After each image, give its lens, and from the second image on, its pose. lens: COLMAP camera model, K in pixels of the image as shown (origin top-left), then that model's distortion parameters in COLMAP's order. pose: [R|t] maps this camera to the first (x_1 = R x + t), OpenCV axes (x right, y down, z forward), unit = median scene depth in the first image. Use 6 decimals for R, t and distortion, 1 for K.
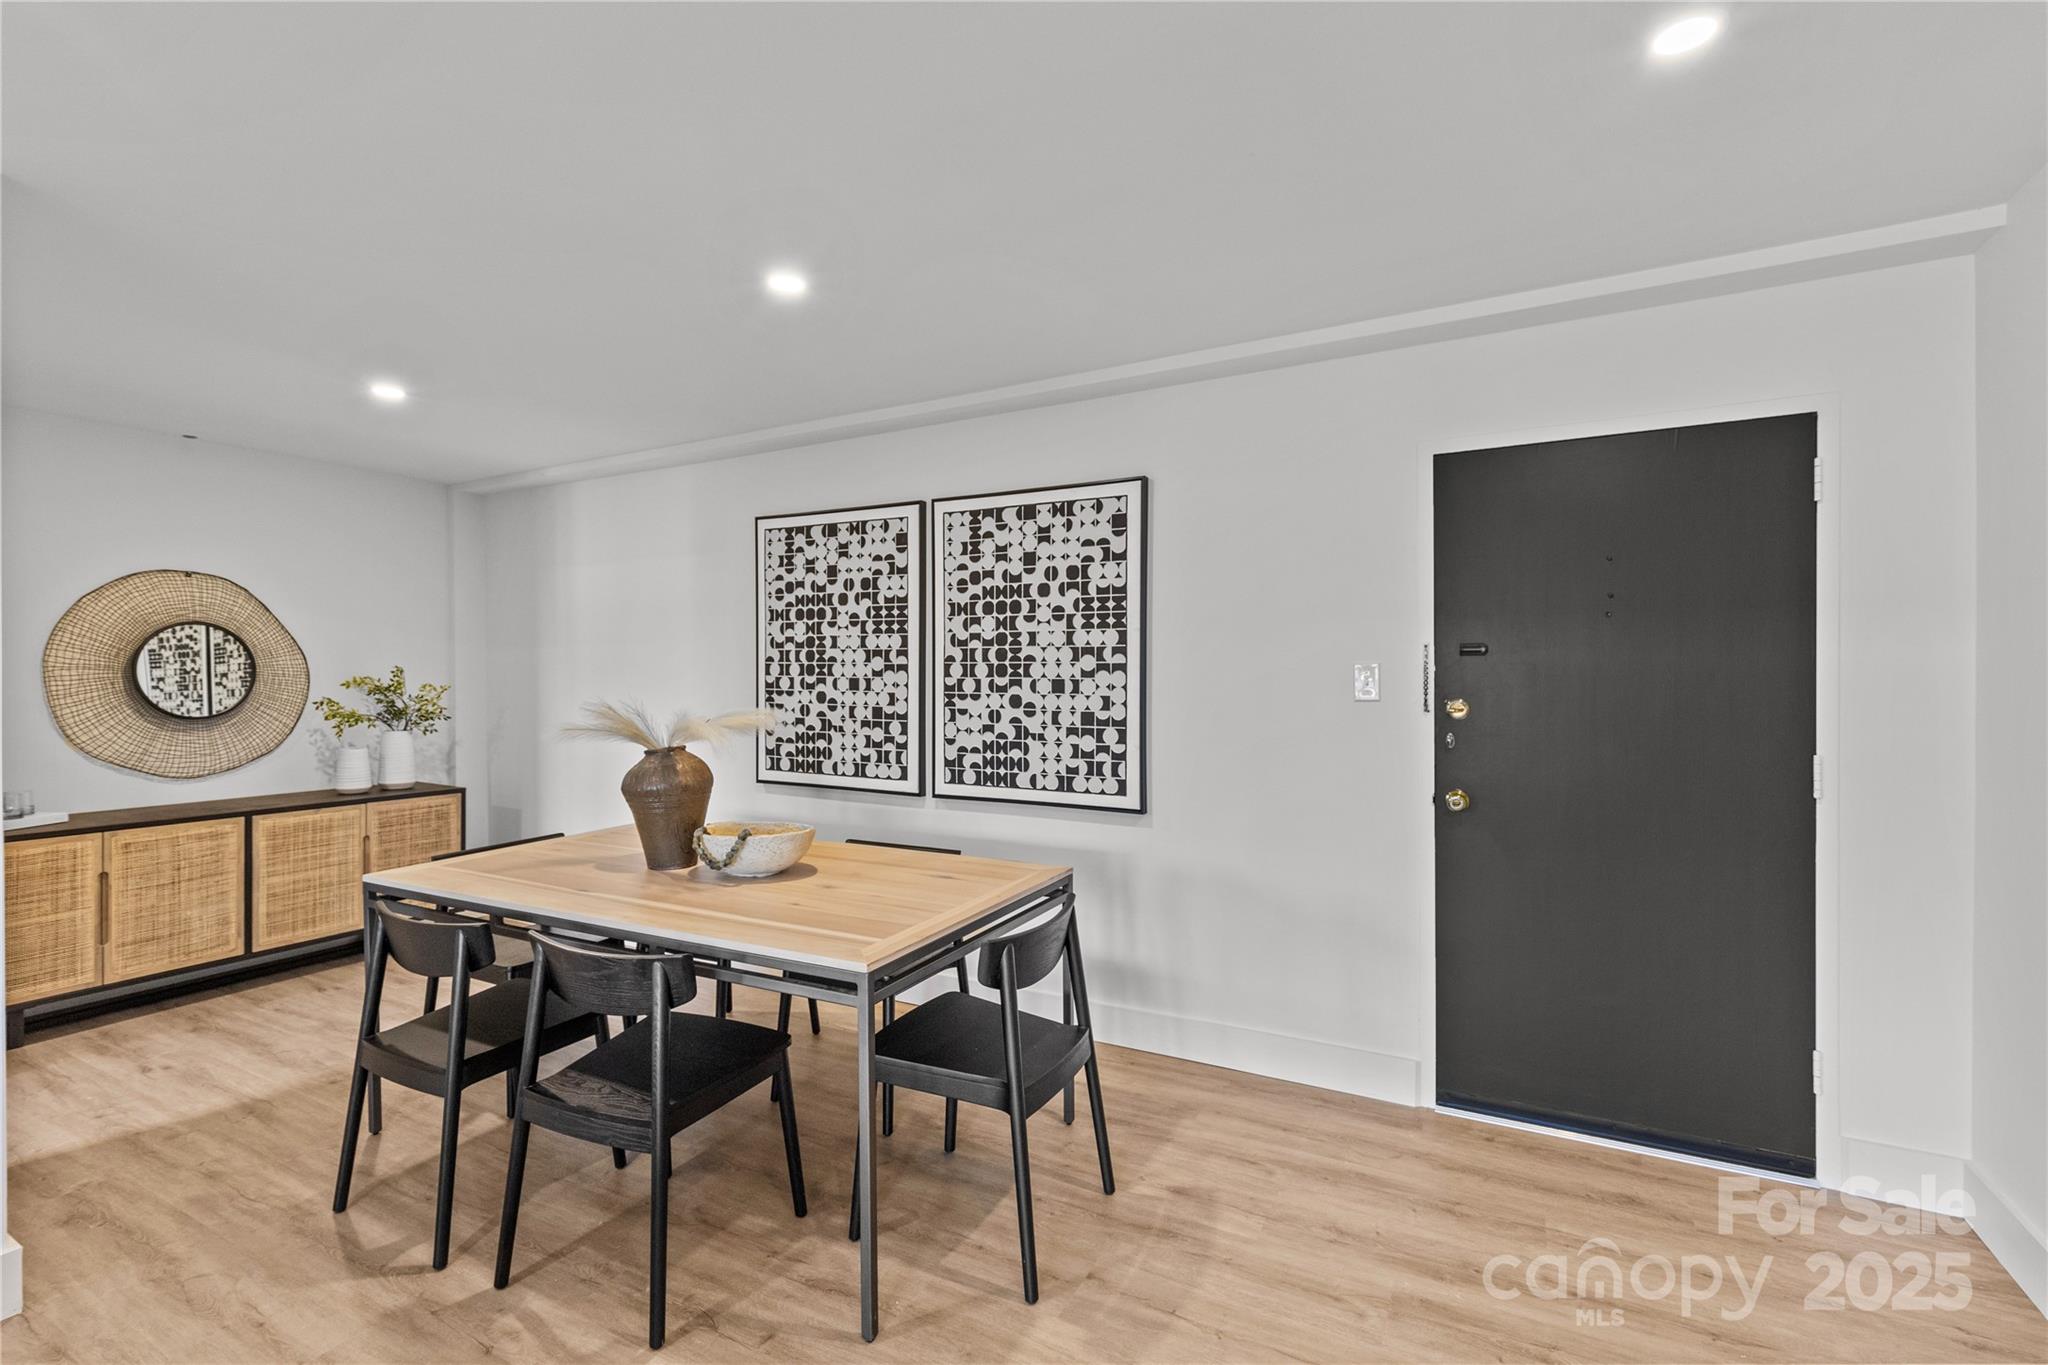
lens RADIAL K [[916.5, 0, 1012.7], [0, 916.5, 680.8], [0, 0, 1]] dist [0.001393, -0.000326]
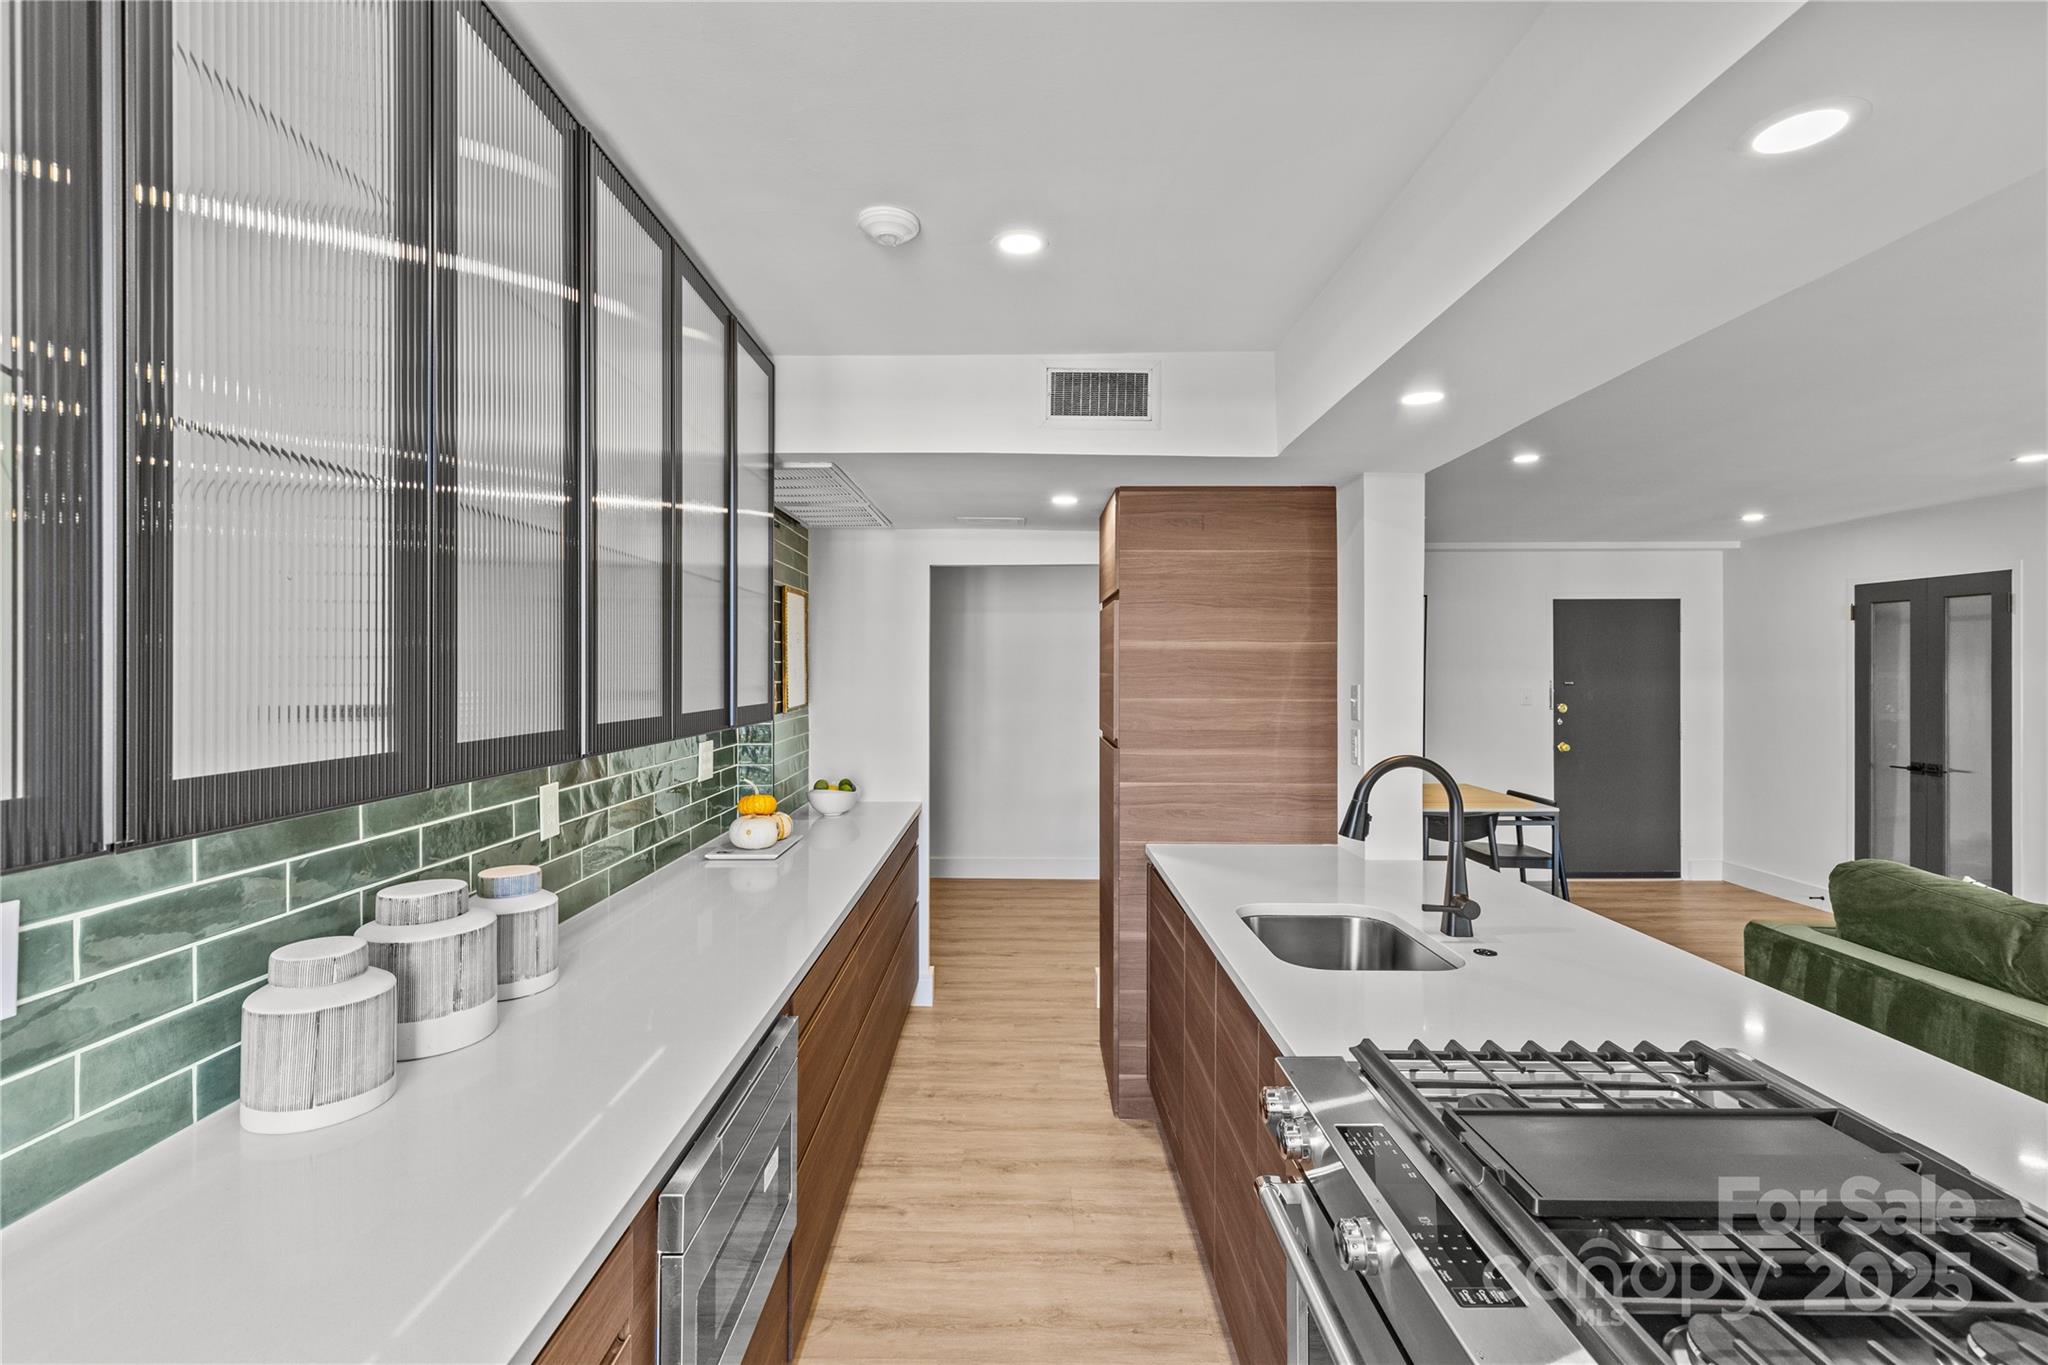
lens RADIAL K [[915.0, 0, 1021.2], [0, 915.0, 661.1], [0, 0, 1]] dist [0.001494, -0.000482]
pose [[0.878224, -0.000297, 0.478250, -1.849470], [0.002357, 0.999990, -0.003707, -0.083840], [-0.478244, 0.004383, 0.878216, -0.394470]]
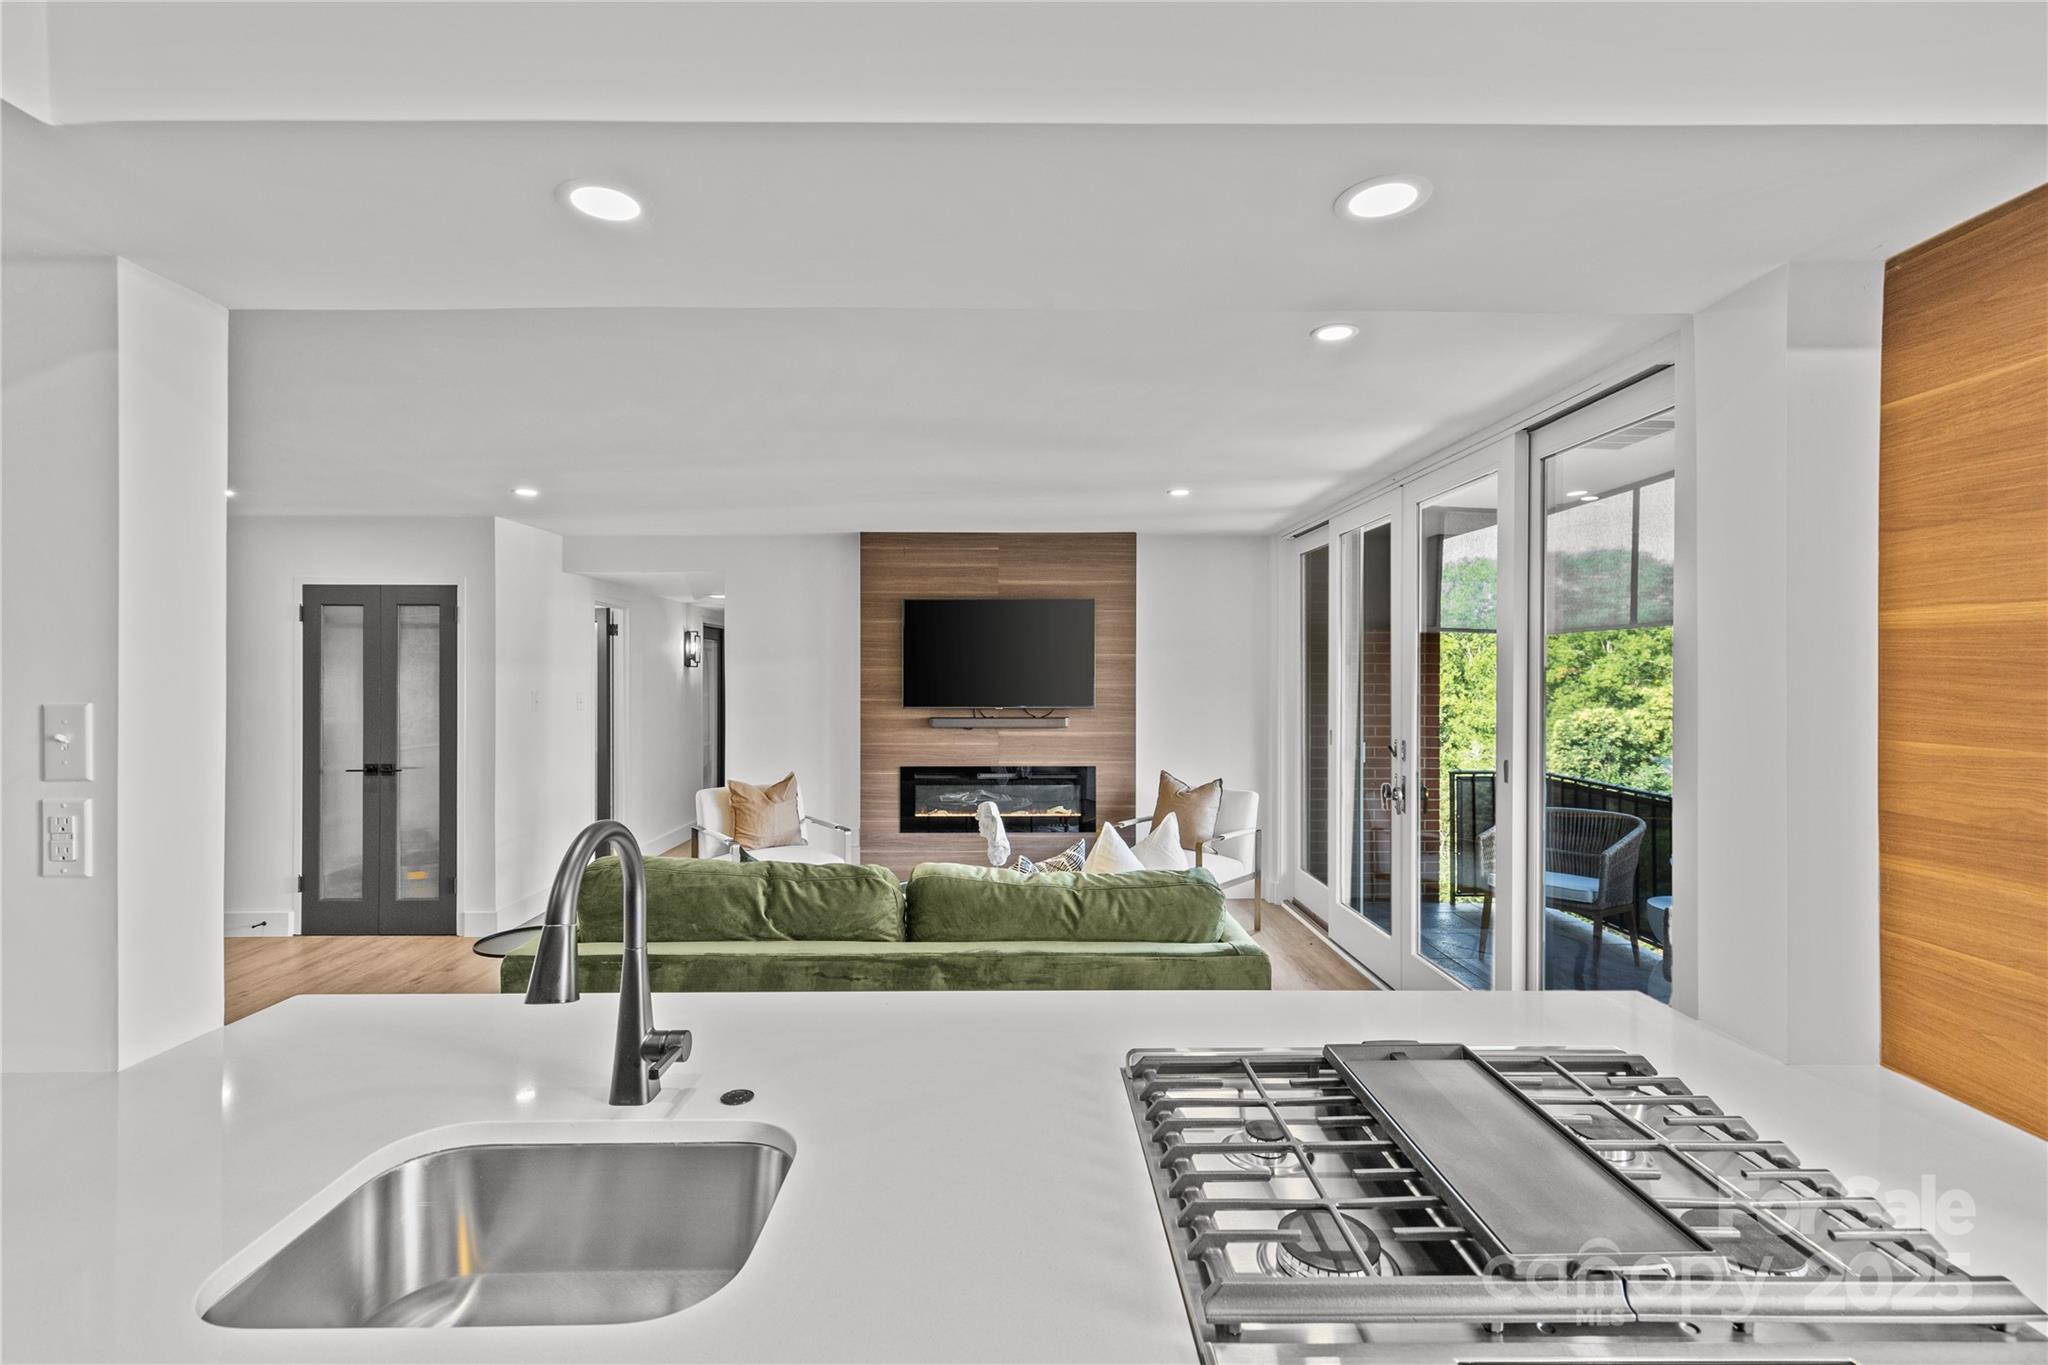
lens RADIAL K [[915.0, 0, 1021.2], [0, 915.0, 661.1], [0, 0, 1]] dist [0.001494, -0.000482]
pose [[-0.488842, 0.007663, 0.872339, -1.688737], [-0.004826, 0.999922, -0.011489, -0.079210], [-0.872359, -0.009826, -0.488767, 0.117351]]
